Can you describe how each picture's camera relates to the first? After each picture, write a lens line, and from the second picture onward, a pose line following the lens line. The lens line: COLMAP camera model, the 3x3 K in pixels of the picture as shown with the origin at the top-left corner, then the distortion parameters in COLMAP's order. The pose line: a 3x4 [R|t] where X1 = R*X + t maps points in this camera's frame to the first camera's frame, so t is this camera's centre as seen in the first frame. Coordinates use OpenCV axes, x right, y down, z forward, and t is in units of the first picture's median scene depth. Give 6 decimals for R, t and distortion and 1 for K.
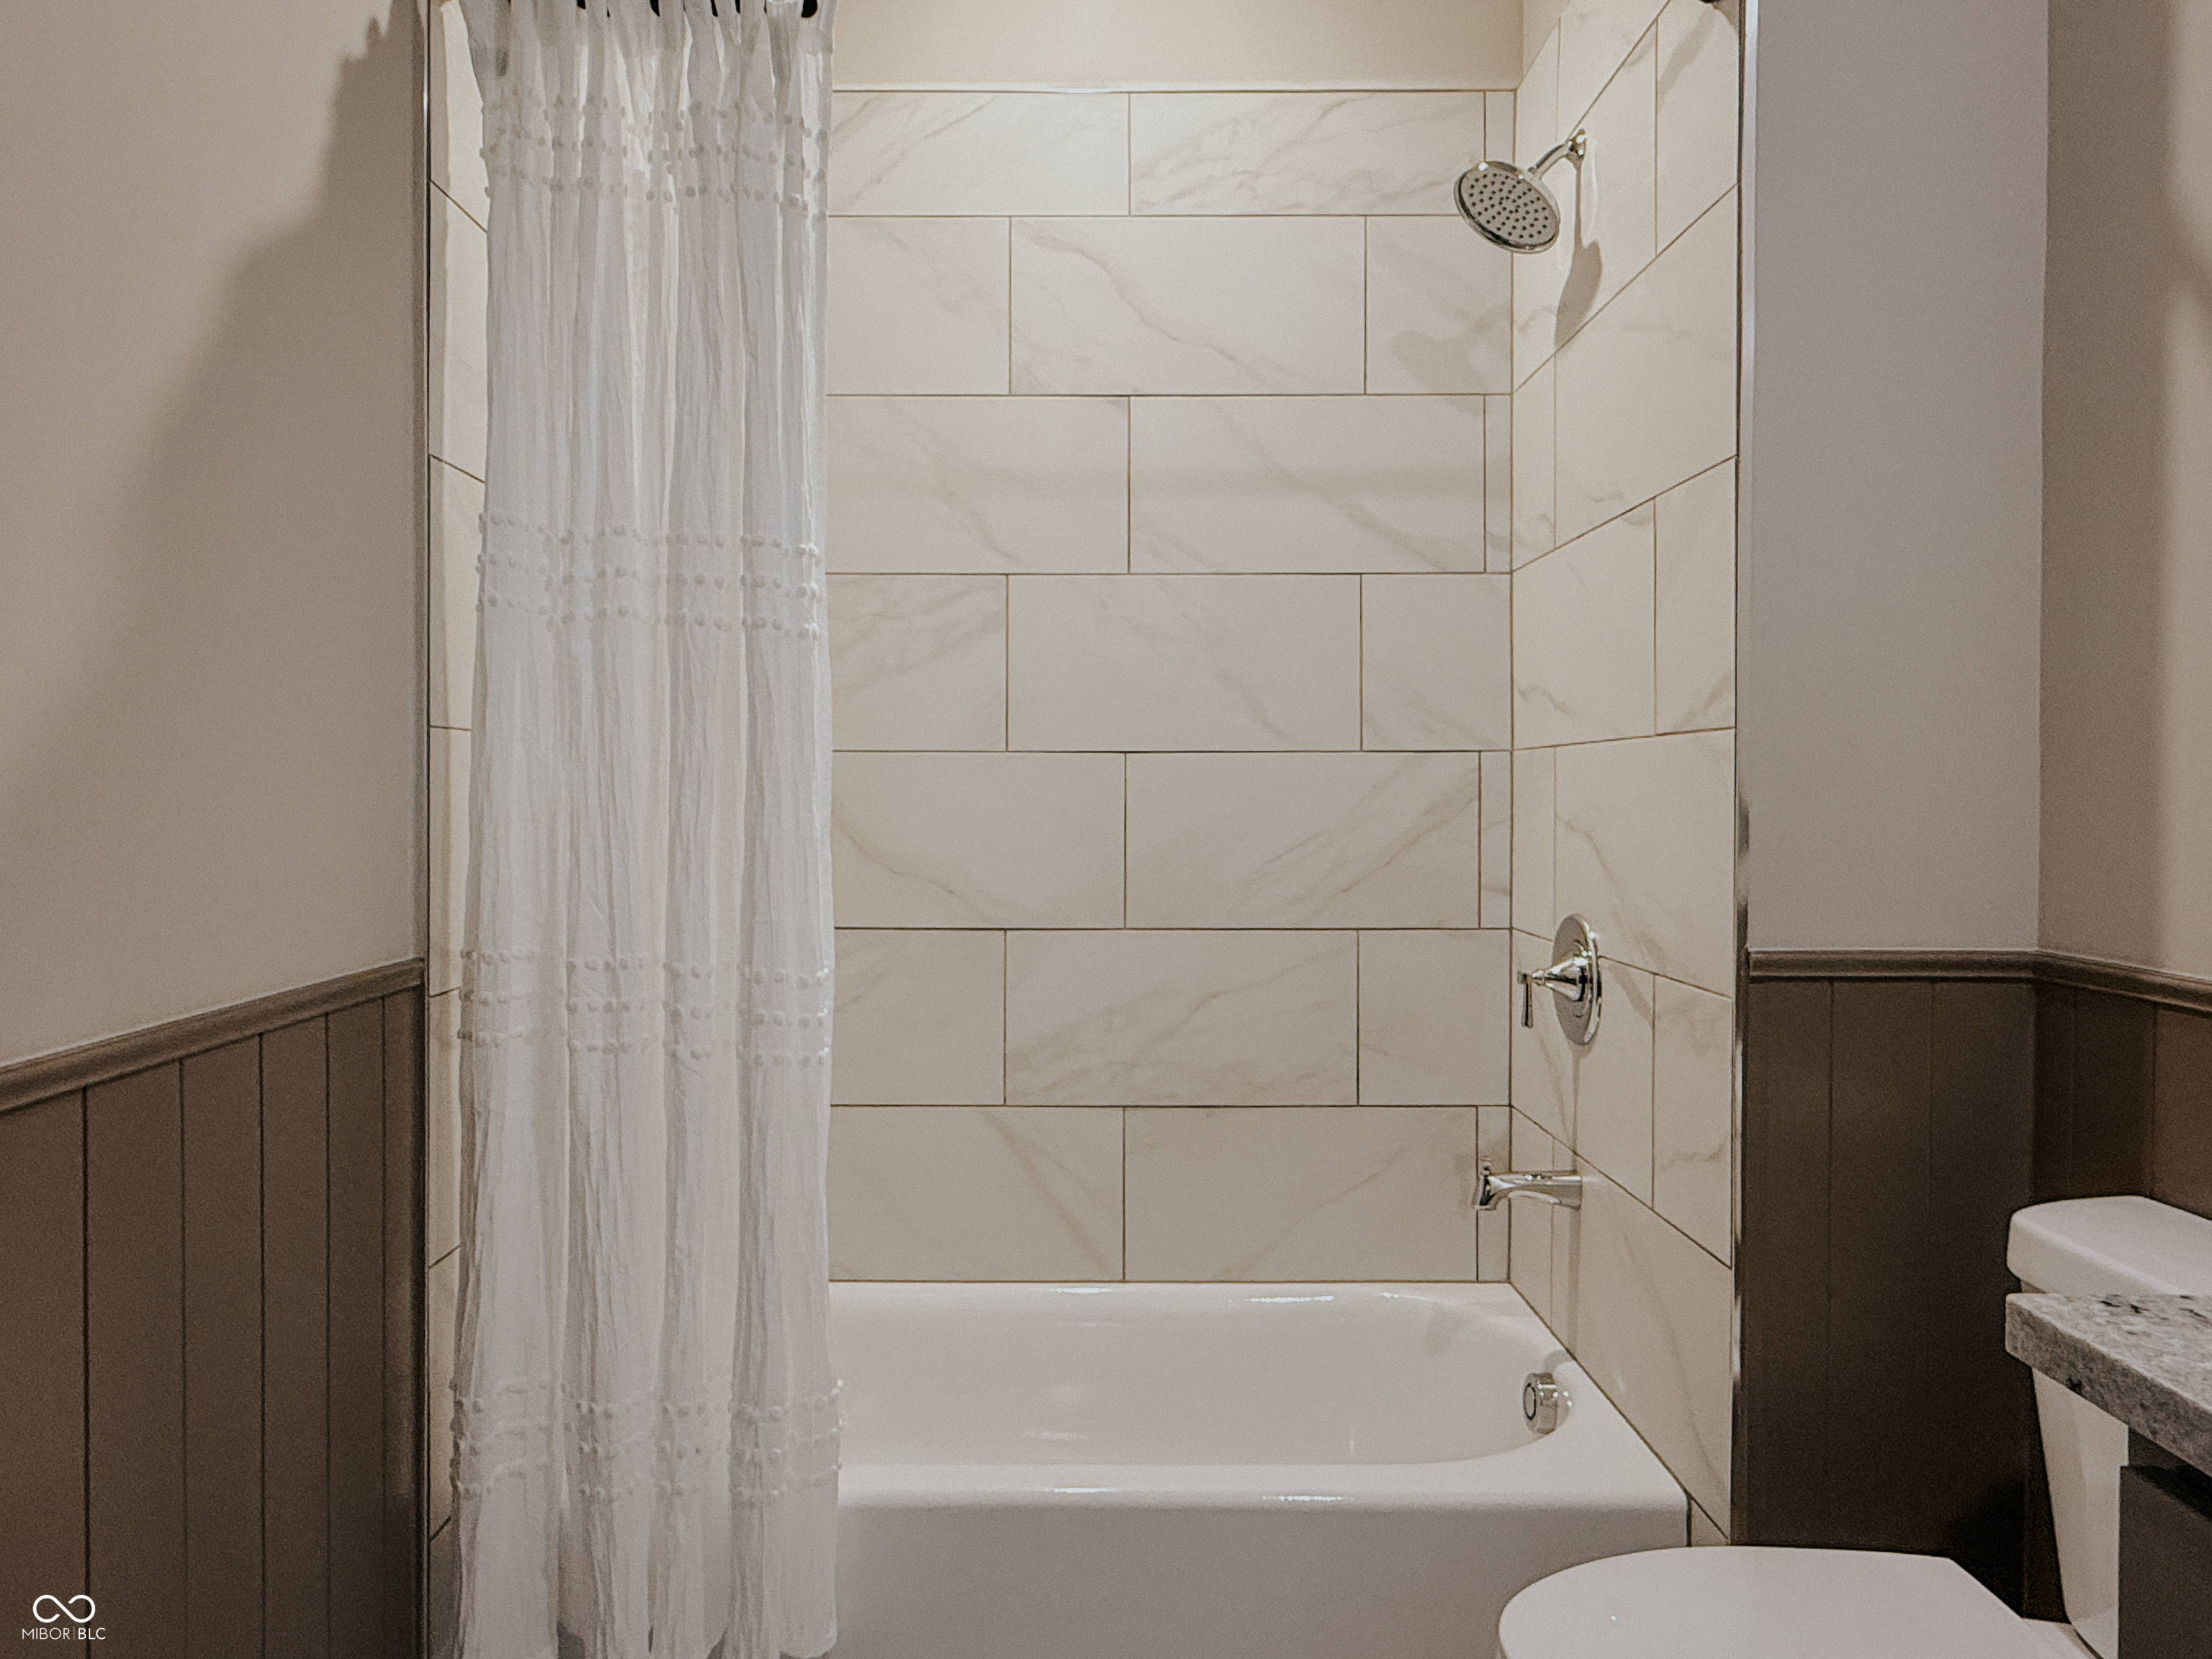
lens RADIAL K [[1298.3, 0, 1106.0], [0, 1298.3, 829.5], [0, 0, 1]] dist [0.002068, 0.001519]
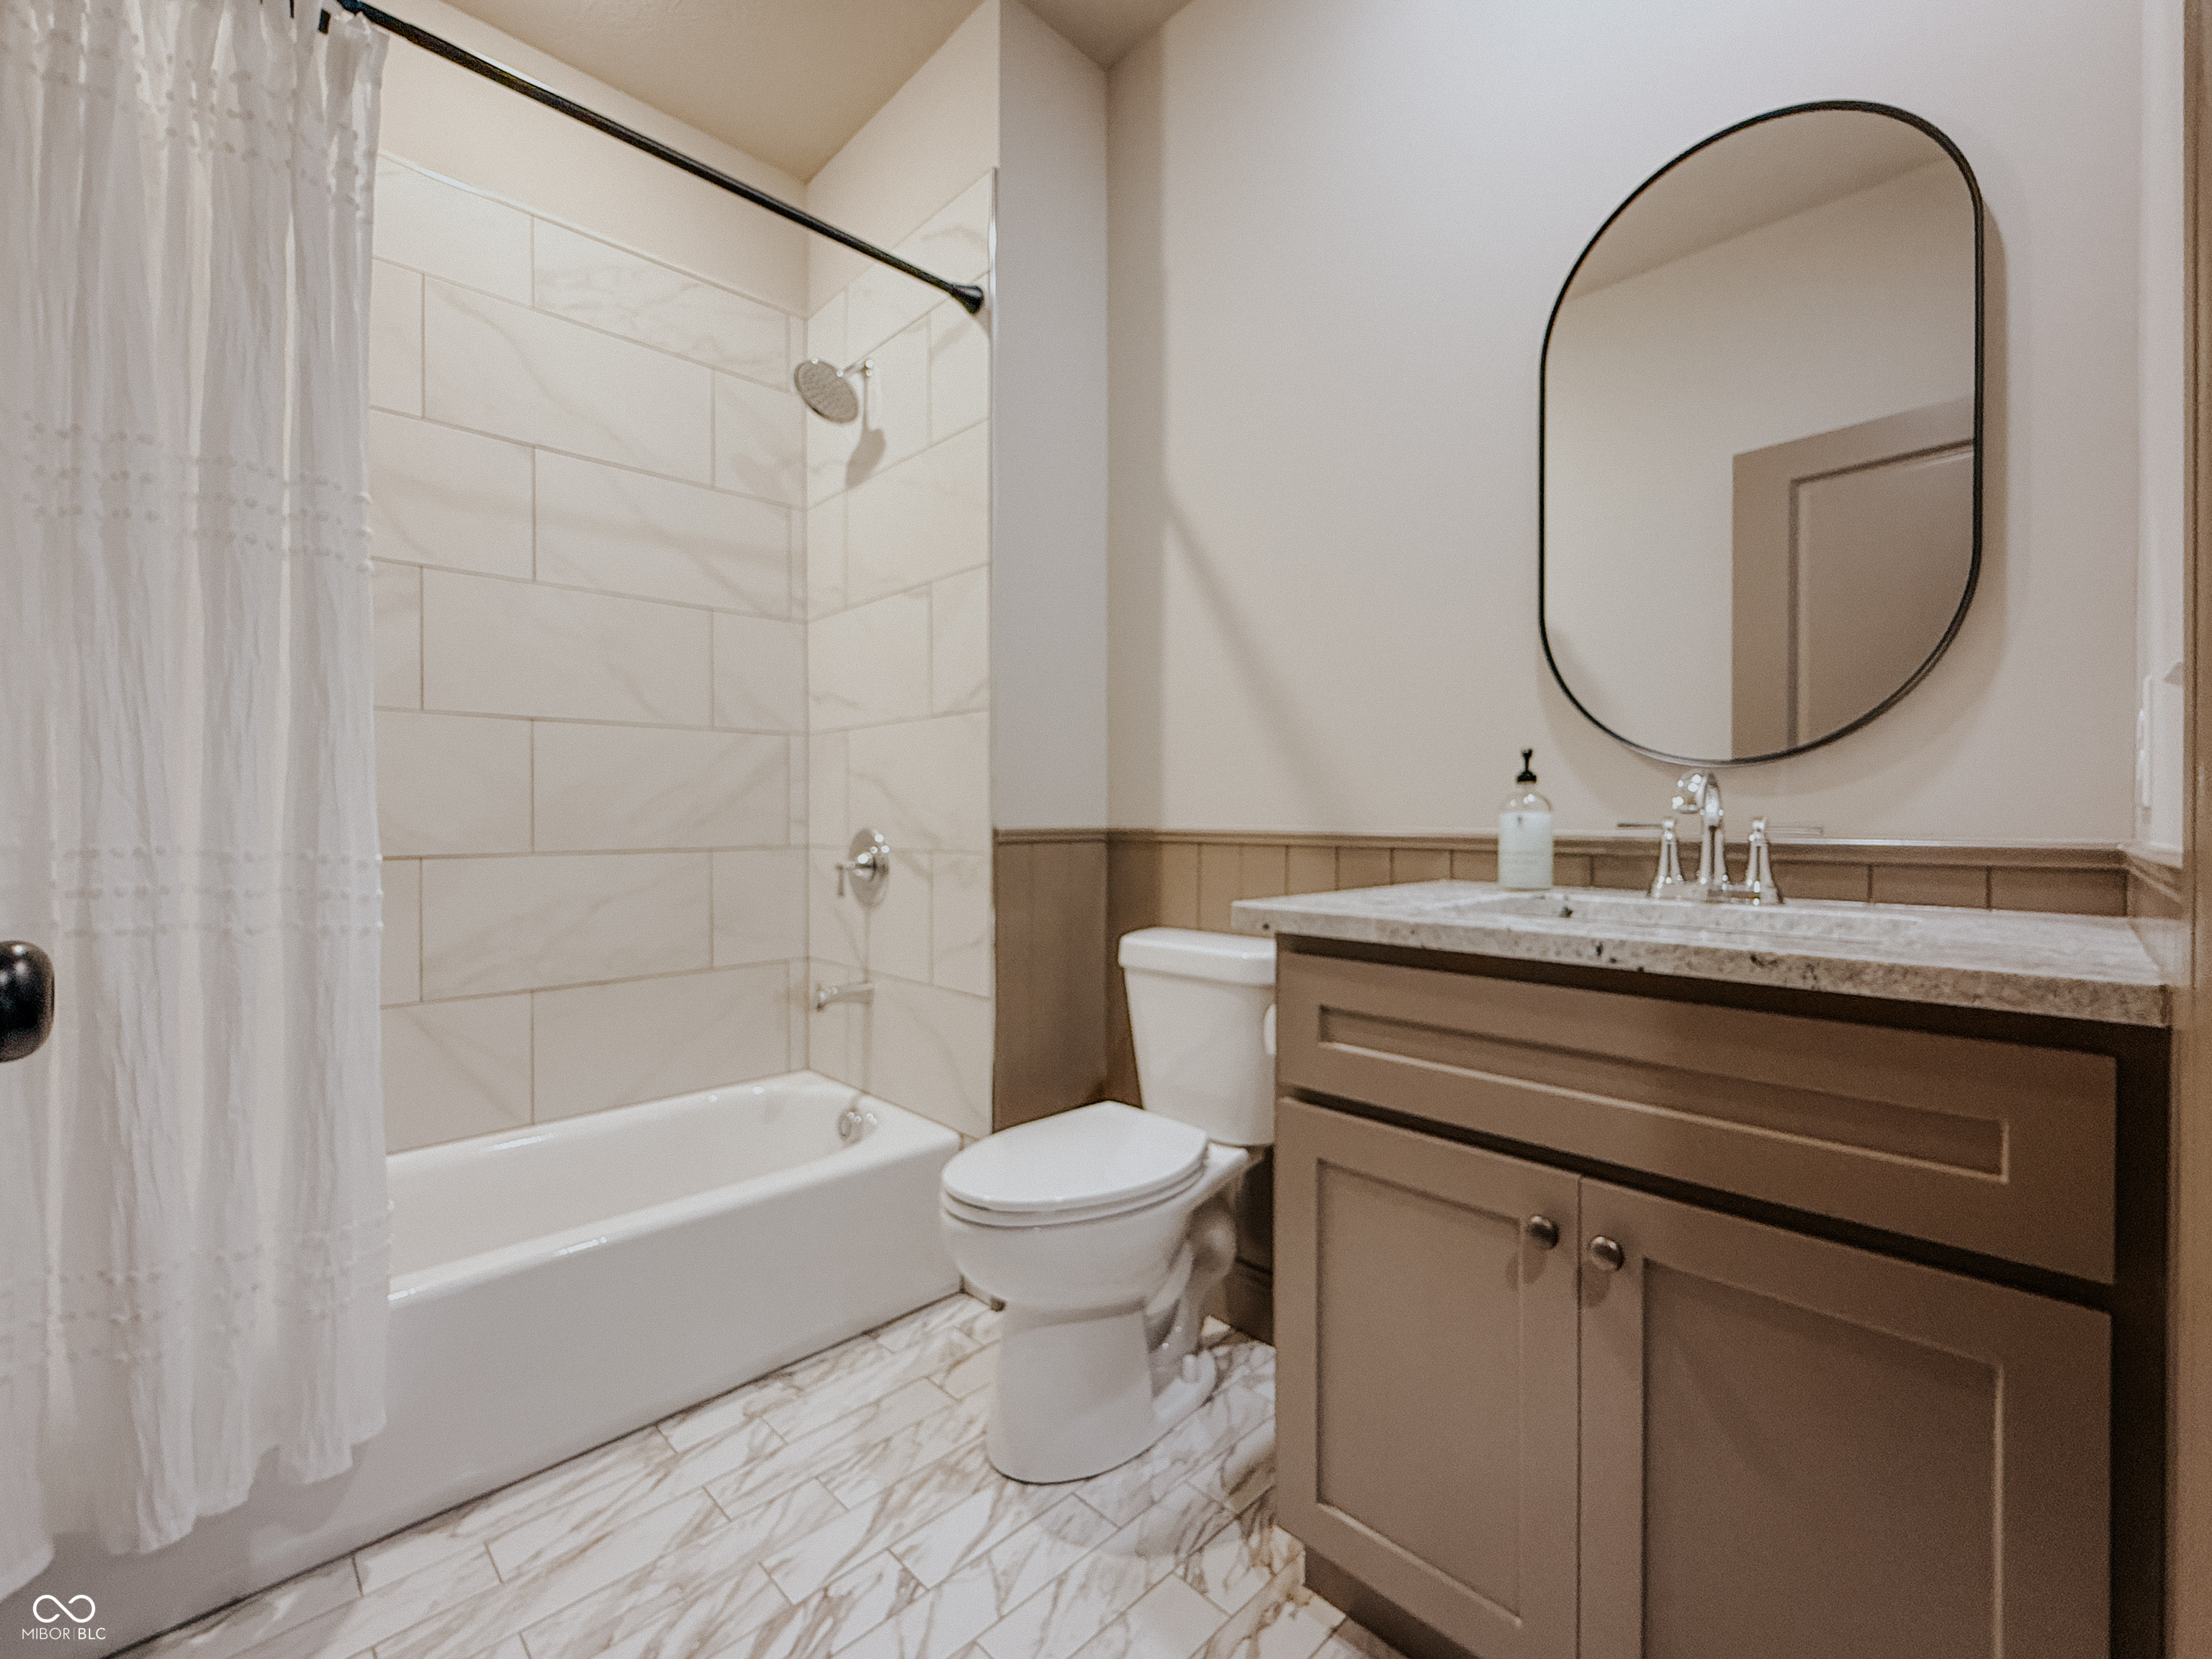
lens RADIAL K [[899.0, 0, 1021.3], [0, 899.0, 835.9], [0, 0, 1]] dist [-0.000192, 0.000096]
pose [[0.758912, -0.010709, 0.651105, -0.279988], [0.012604, 0.999919, 0.001756, 0.088419], [-0.651071, 0.006874, 0.758986, -0.008839]]
